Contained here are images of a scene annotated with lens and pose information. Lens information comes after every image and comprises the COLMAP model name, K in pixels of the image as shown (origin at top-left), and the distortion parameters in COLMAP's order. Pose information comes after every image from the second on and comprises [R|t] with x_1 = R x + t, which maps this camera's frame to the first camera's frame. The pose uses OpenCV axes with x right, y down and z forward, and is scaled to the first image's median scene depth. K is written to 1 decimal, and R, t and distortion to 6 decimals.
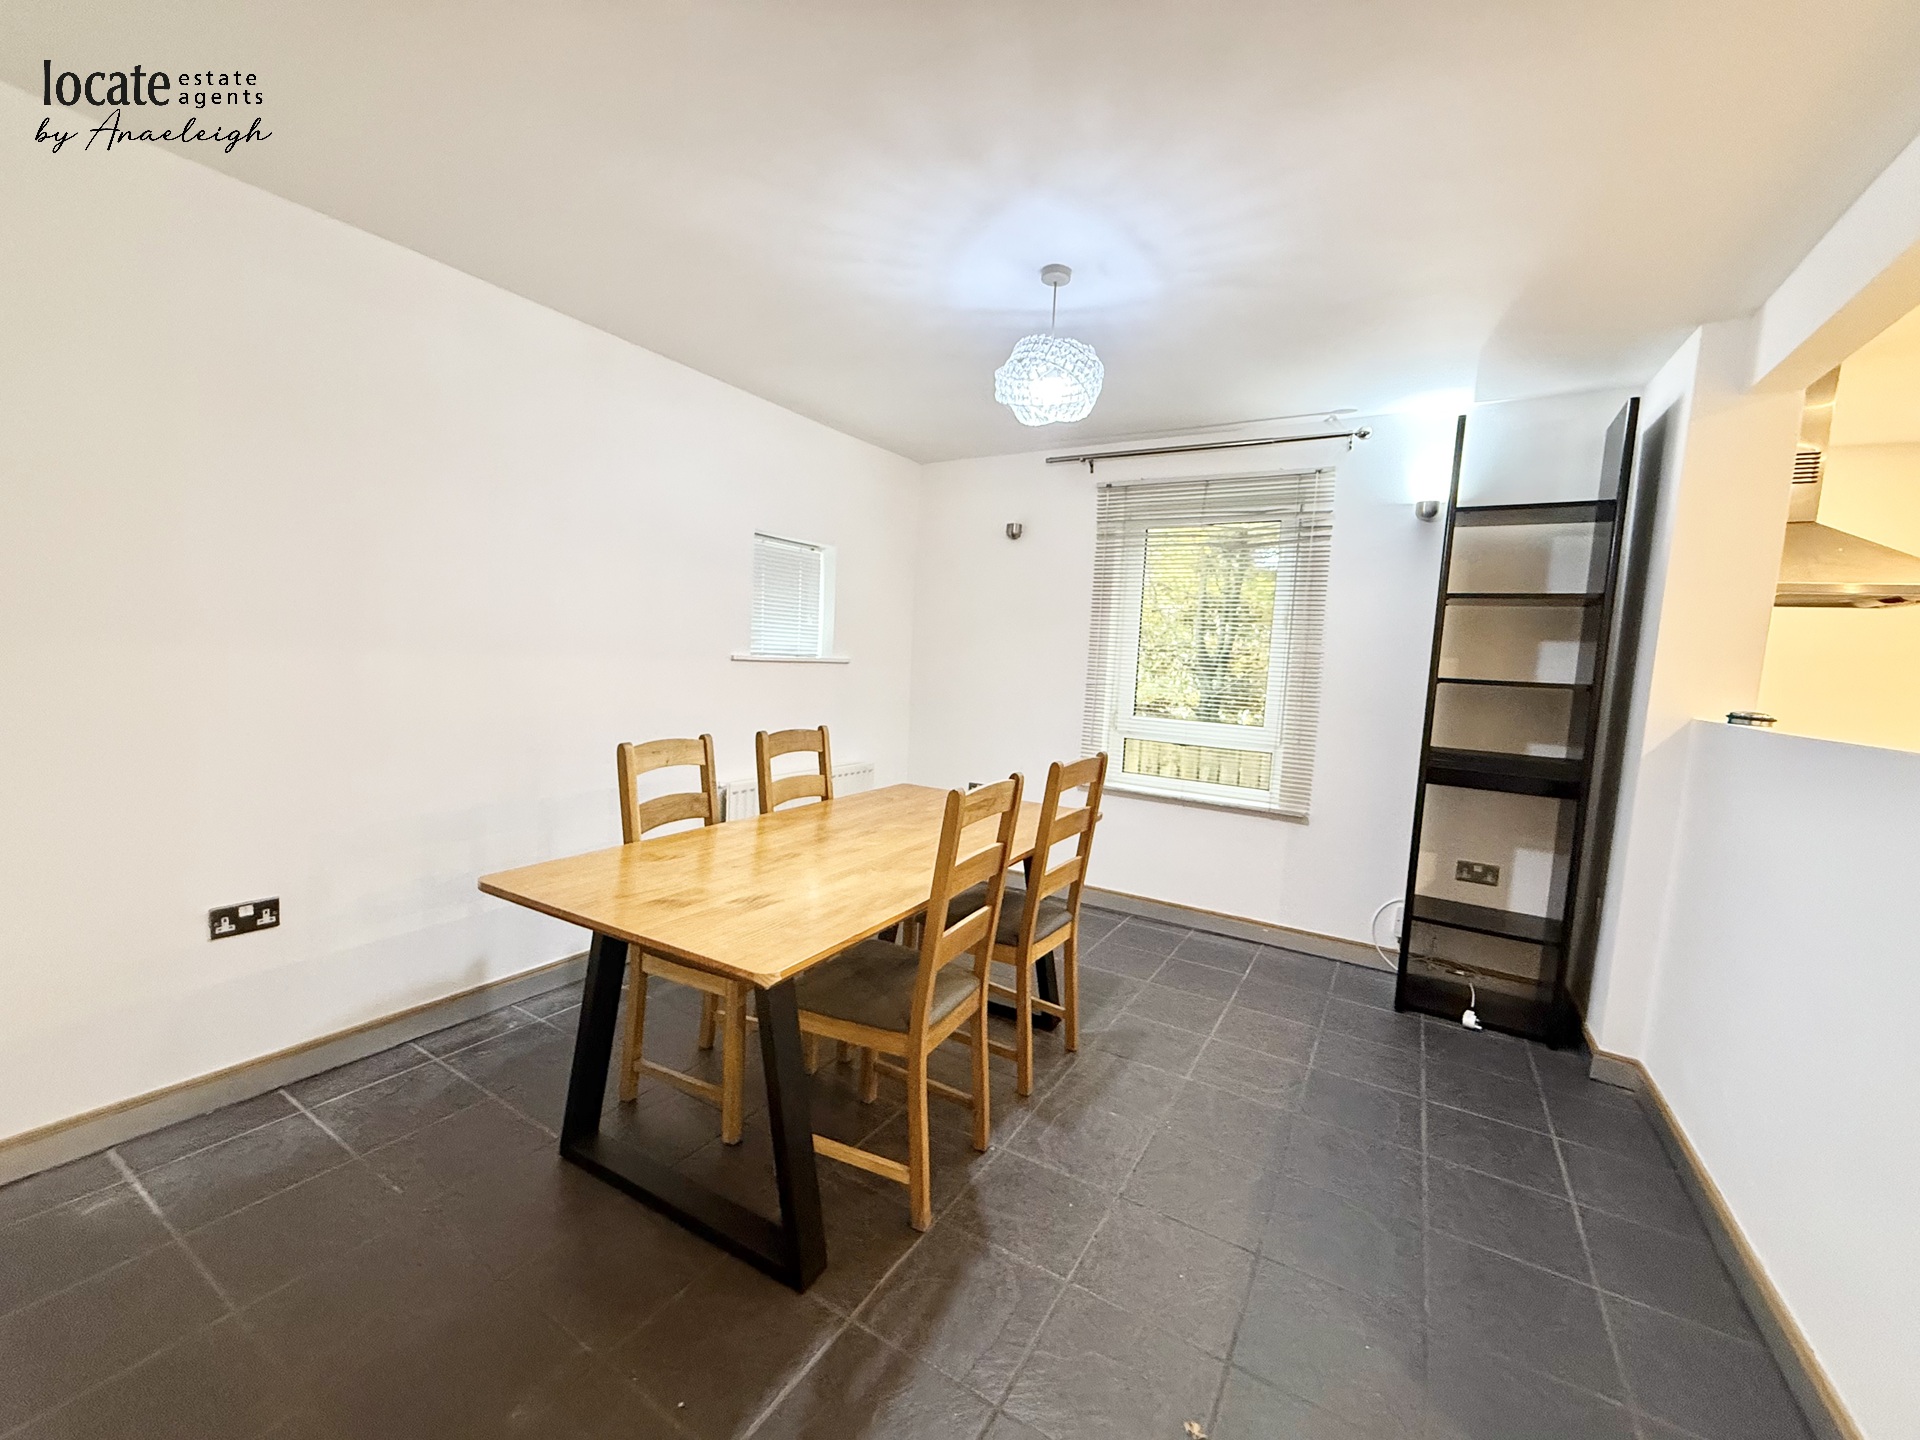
lens RADIAL K [[770.0, 0, 953.5], [0, 770.0, 716.1], [0, 0, 1]] dist [0.003758, -0.001013]
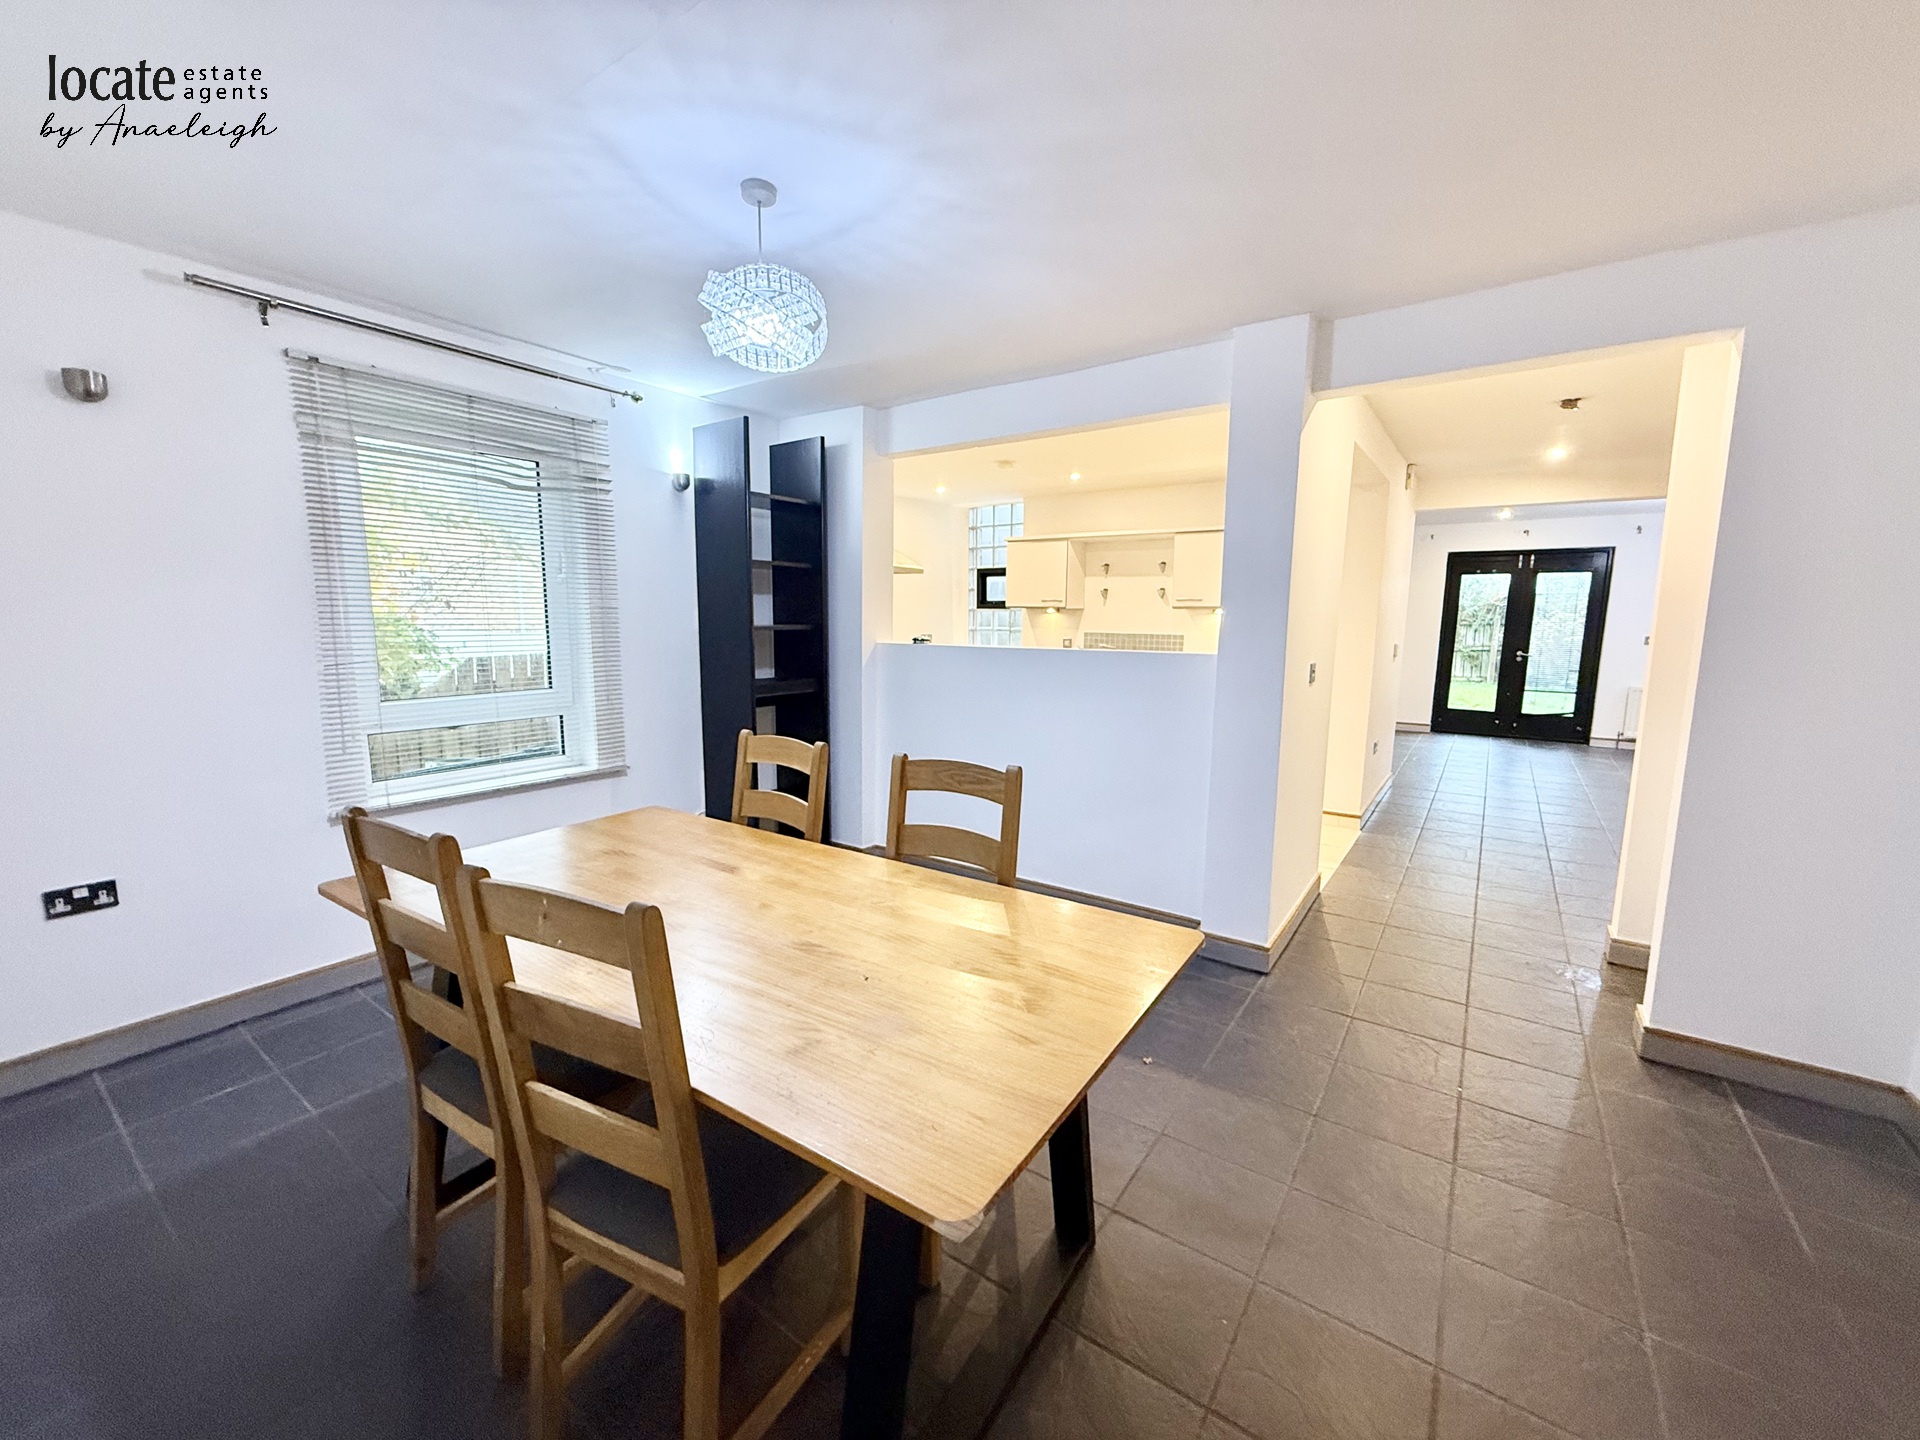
lens RADIAL K [[770.0, 0, 955.6], [0, 770.0, 721.1], [0, 0, 1]] dist [0.003758, -0.001013]
pose [[0.058468, -0.185736, 0.980859, -0.506085], [0.077472, 0.980420, 0.181035, -0.081417], [-0.995279, 0.065405, 0.071713, 0.471369]]
